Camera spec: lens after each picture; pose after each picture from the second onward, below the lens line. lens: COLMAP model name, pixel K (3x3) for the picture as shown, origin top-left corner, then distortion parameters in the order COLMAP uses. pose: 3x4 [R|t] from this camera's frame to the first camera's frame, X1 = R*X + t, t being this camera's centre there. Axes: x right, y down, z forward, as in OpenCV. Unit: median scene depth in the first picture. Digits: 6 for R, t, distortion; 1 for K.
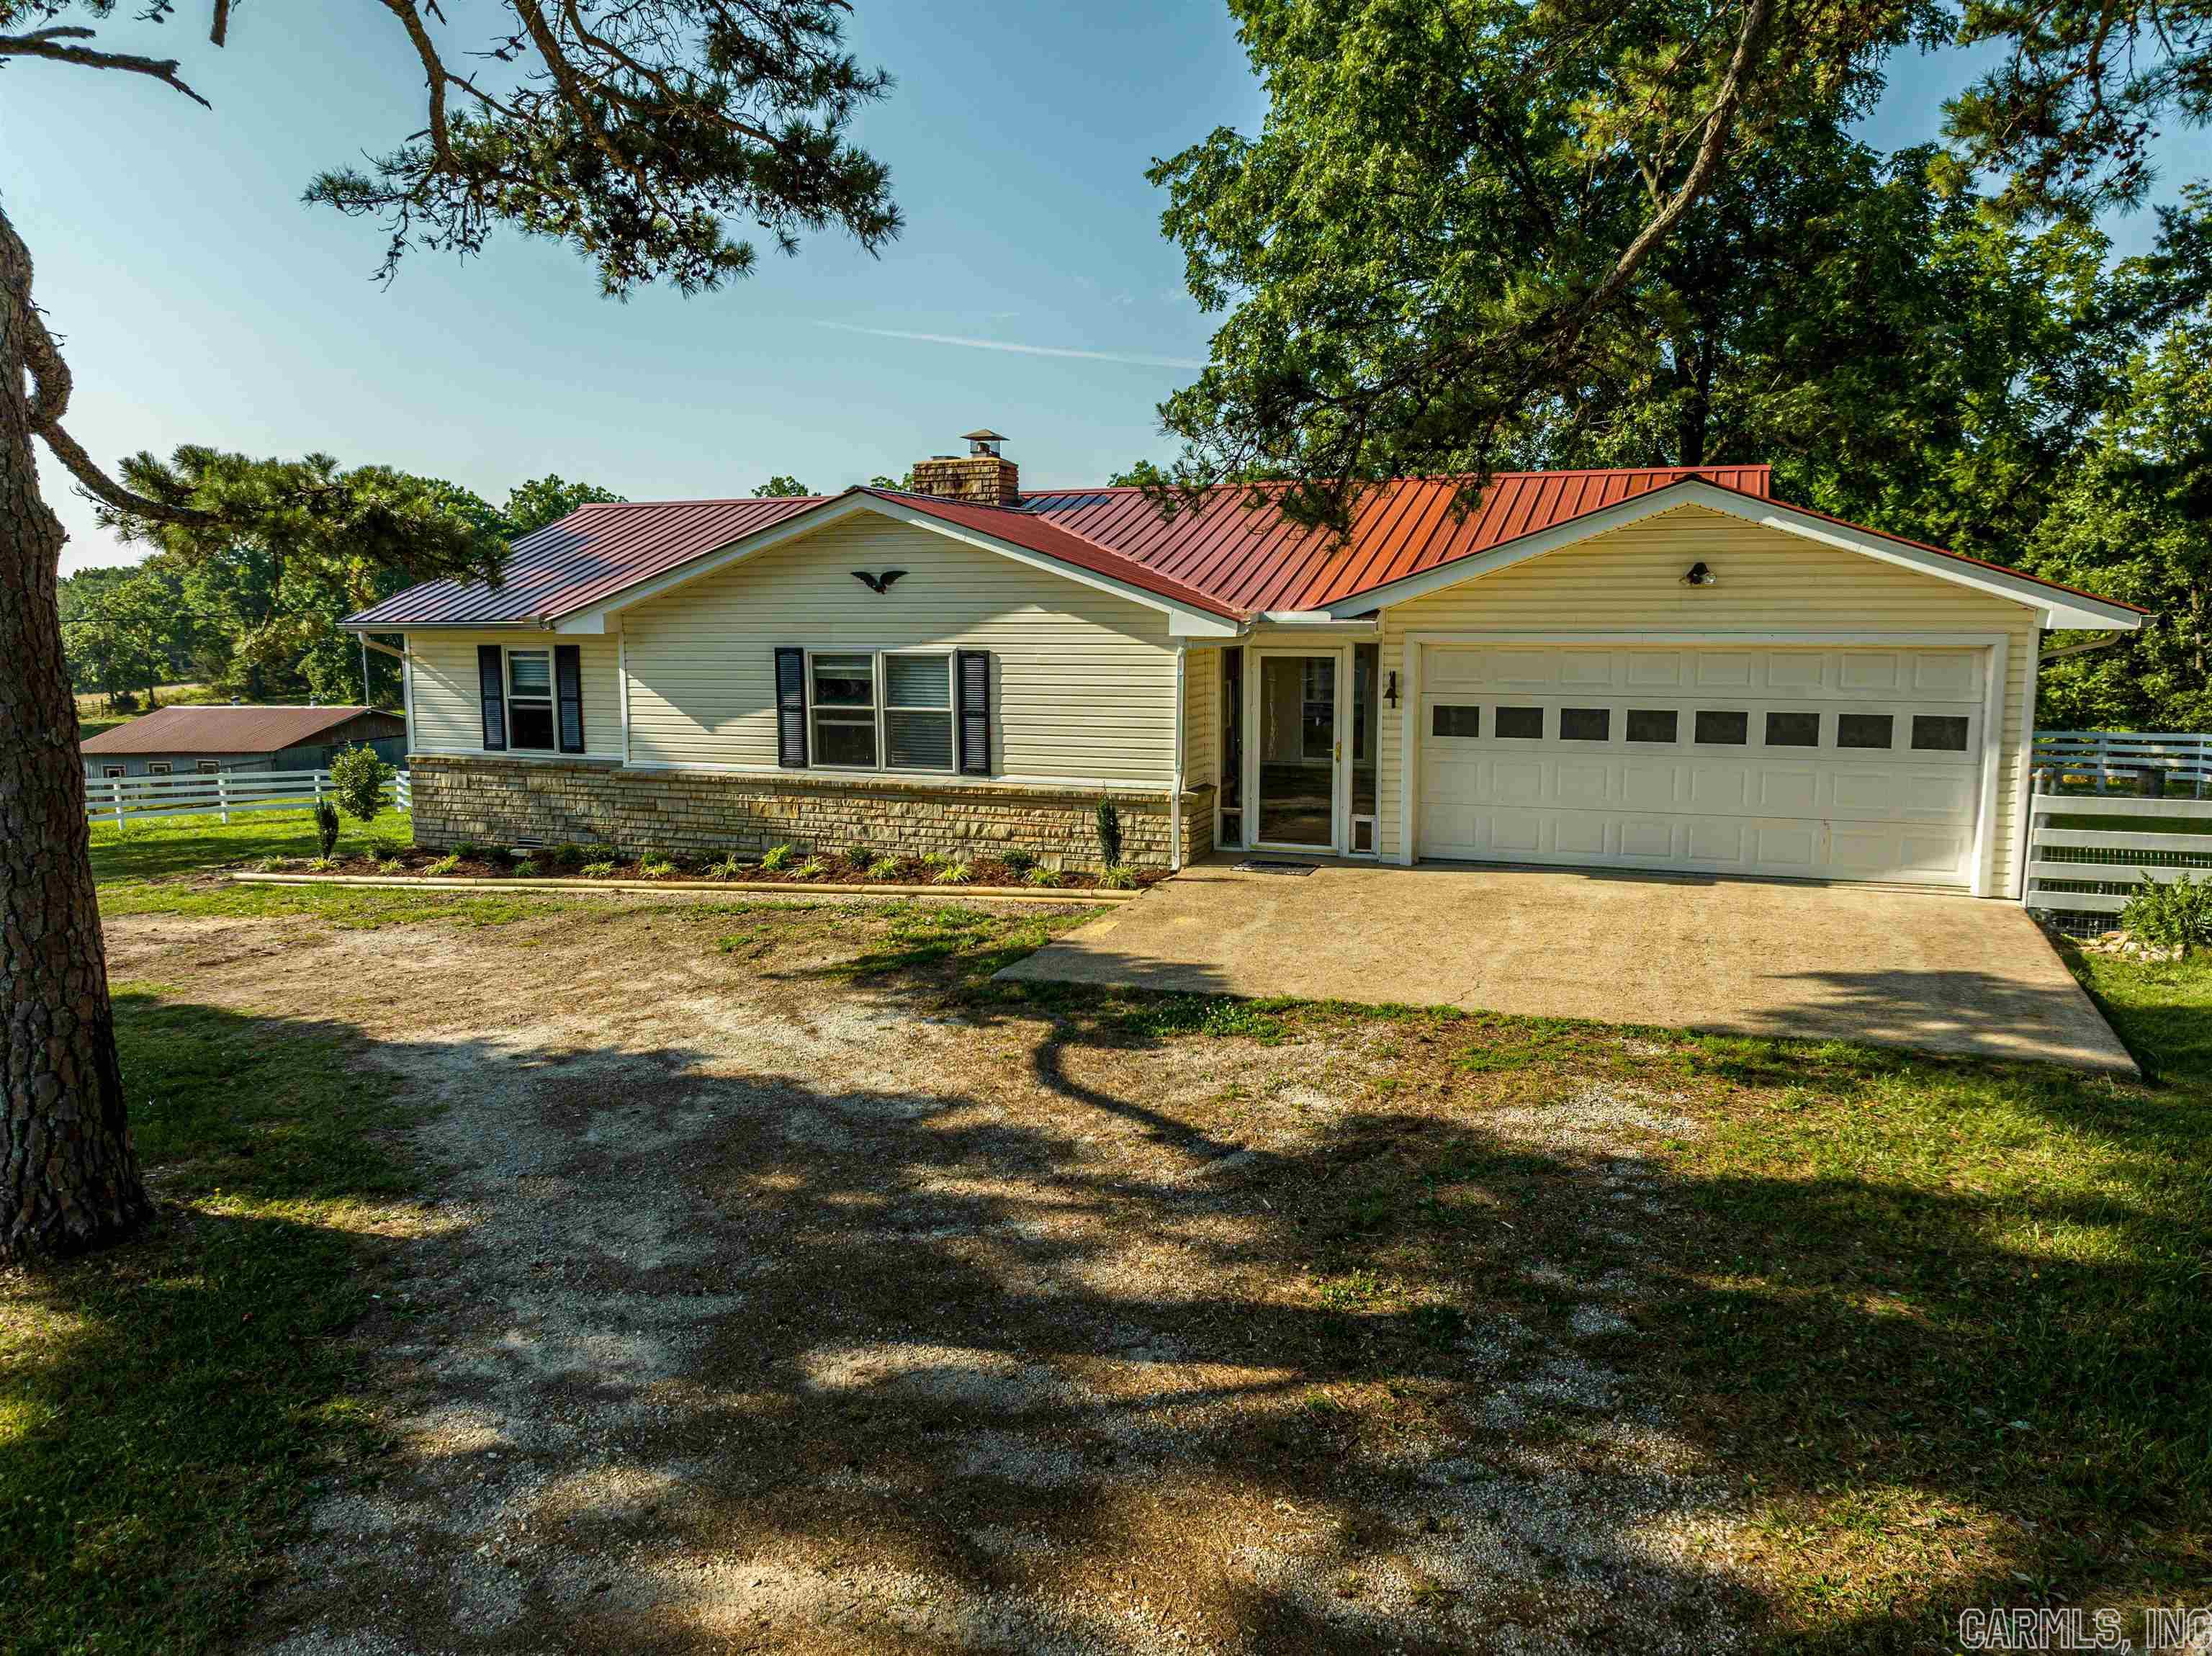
lens RADIAL K [[1564.0, 0, 1106.0], [0, 1564.0, 828.0], [0, 0, 1]] dist [-0.027643, 0.009469]
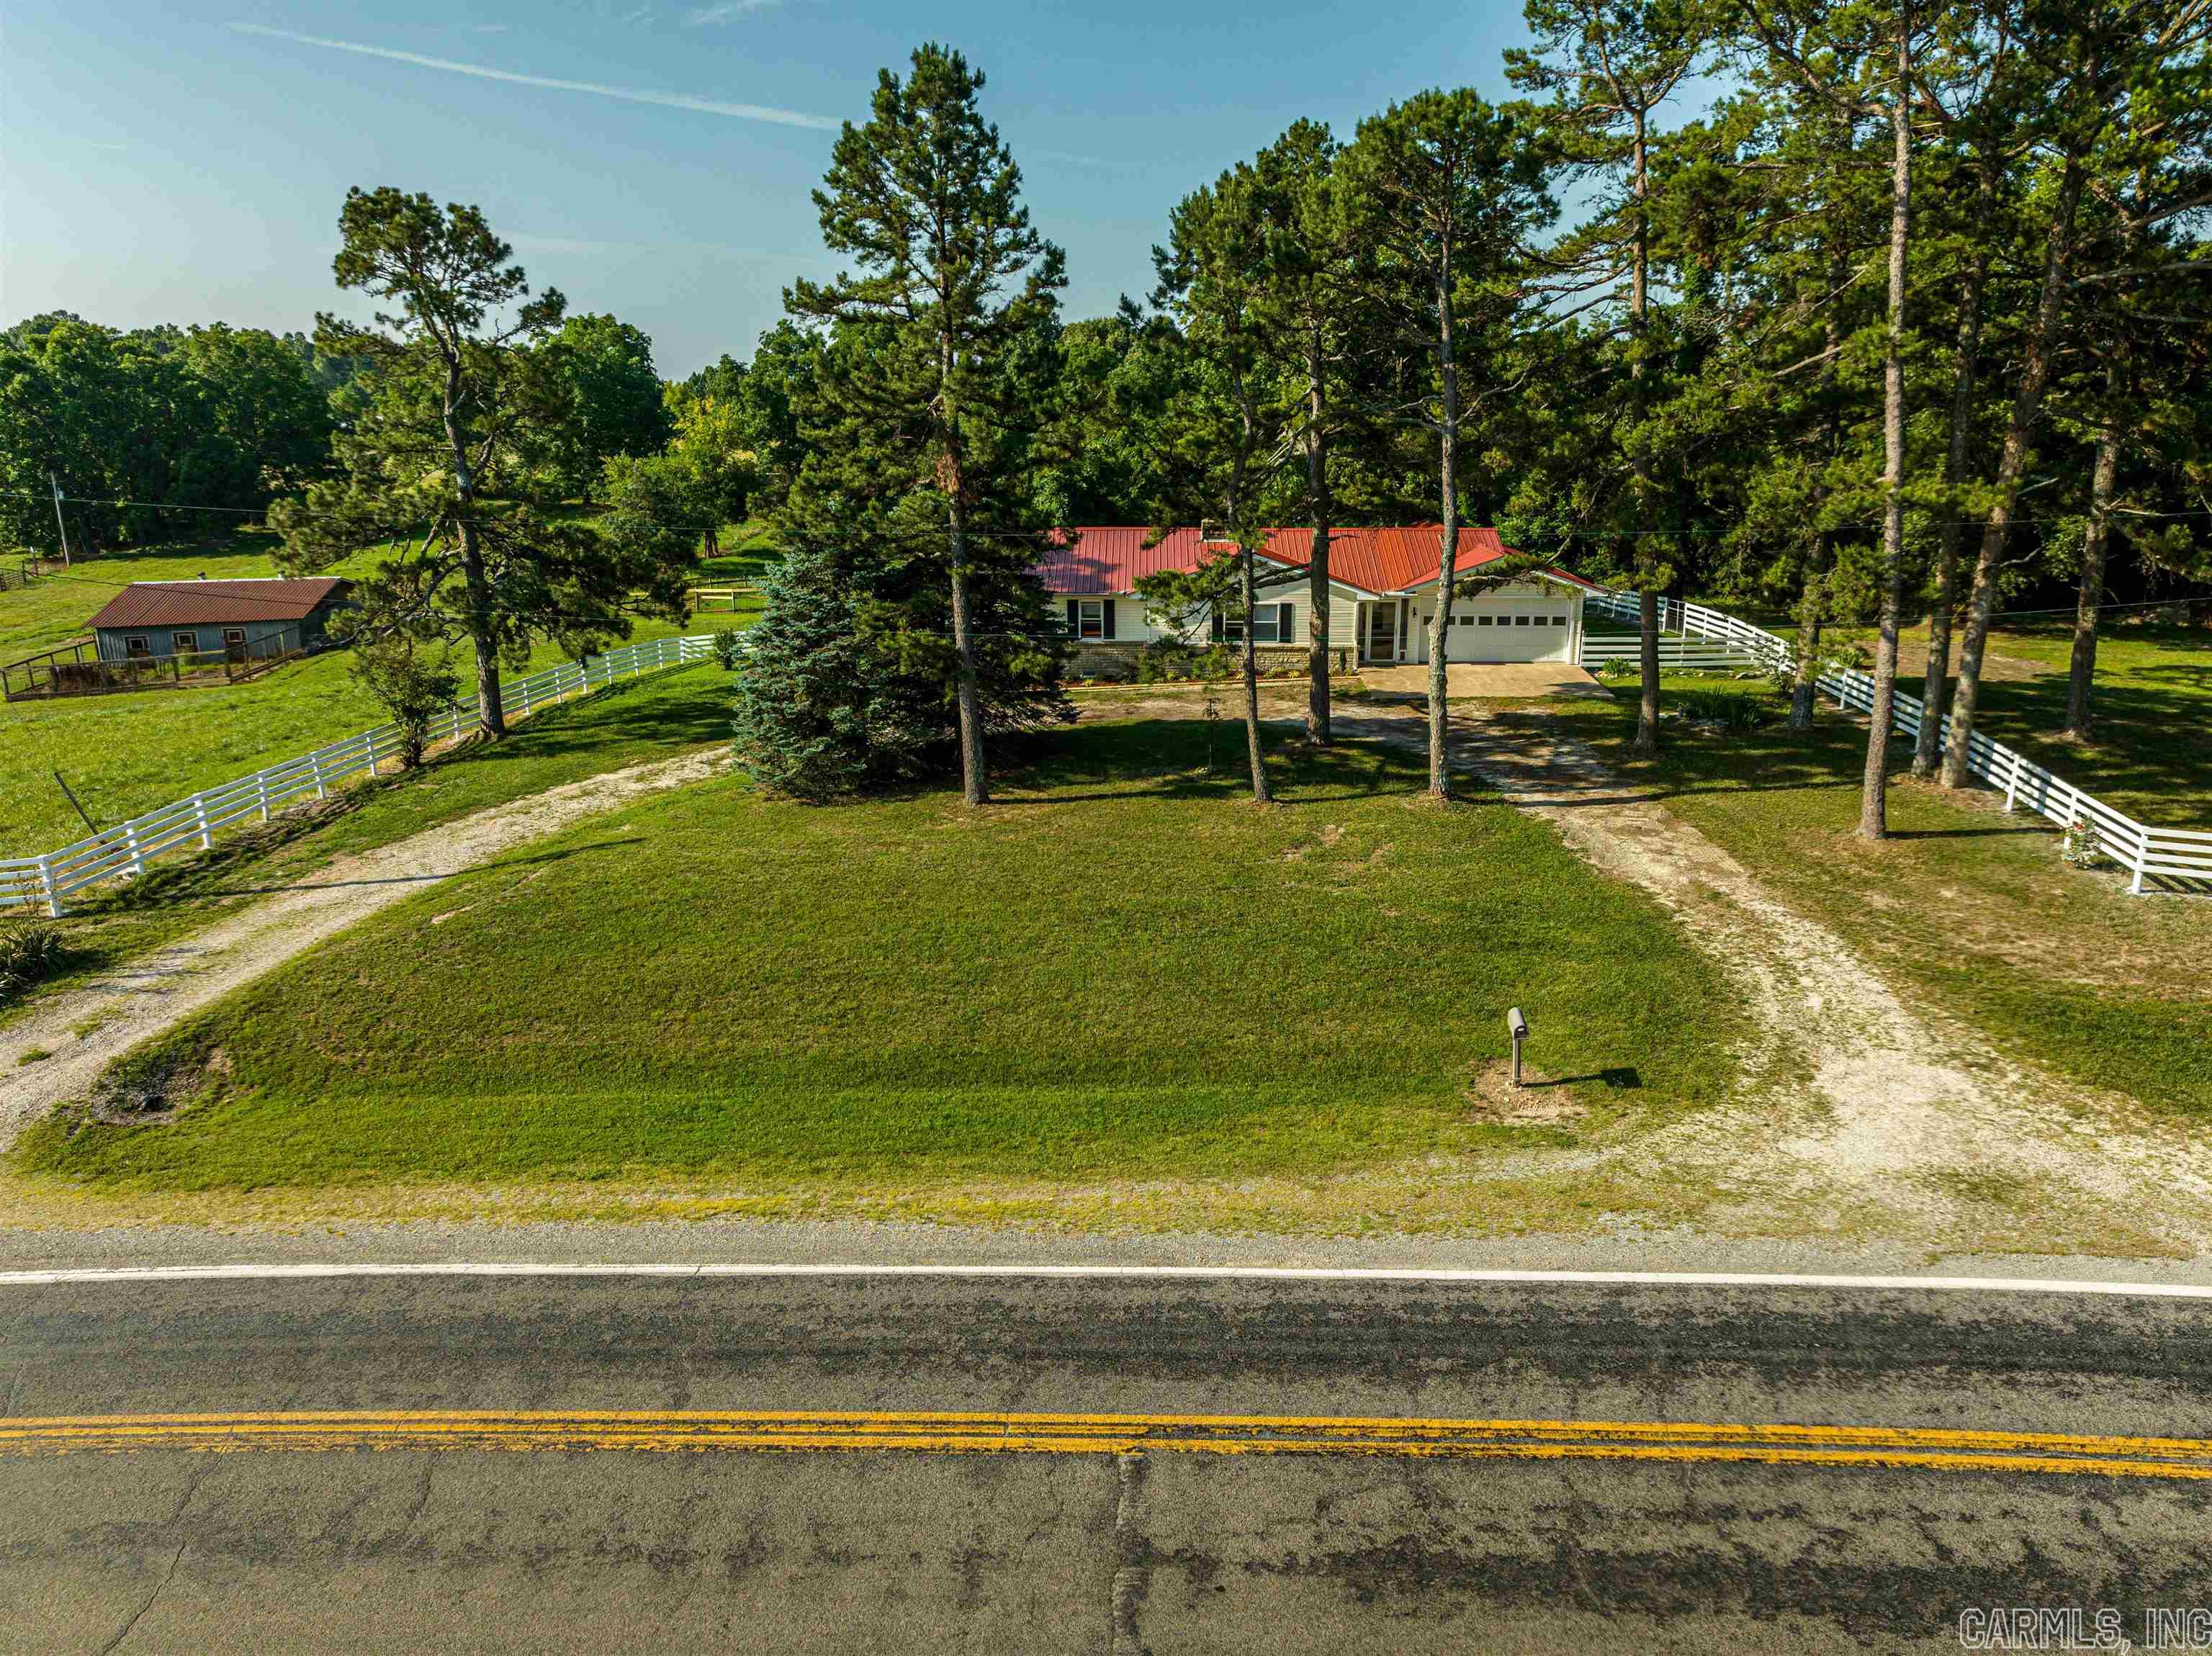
lens RADIAL K [[1564.0, 0, 1106.0], [0, 1564.0, 828.0], [0, 0, 1]] dist [-0.027643, 0.009469]
pose [[0.933324, -0.092885, 0.346812, -1.541632], [0.049109, 0.989904, 0.132962, -0.101034], [-0.355661, -0.107065, 0.928463, -1.816591]]
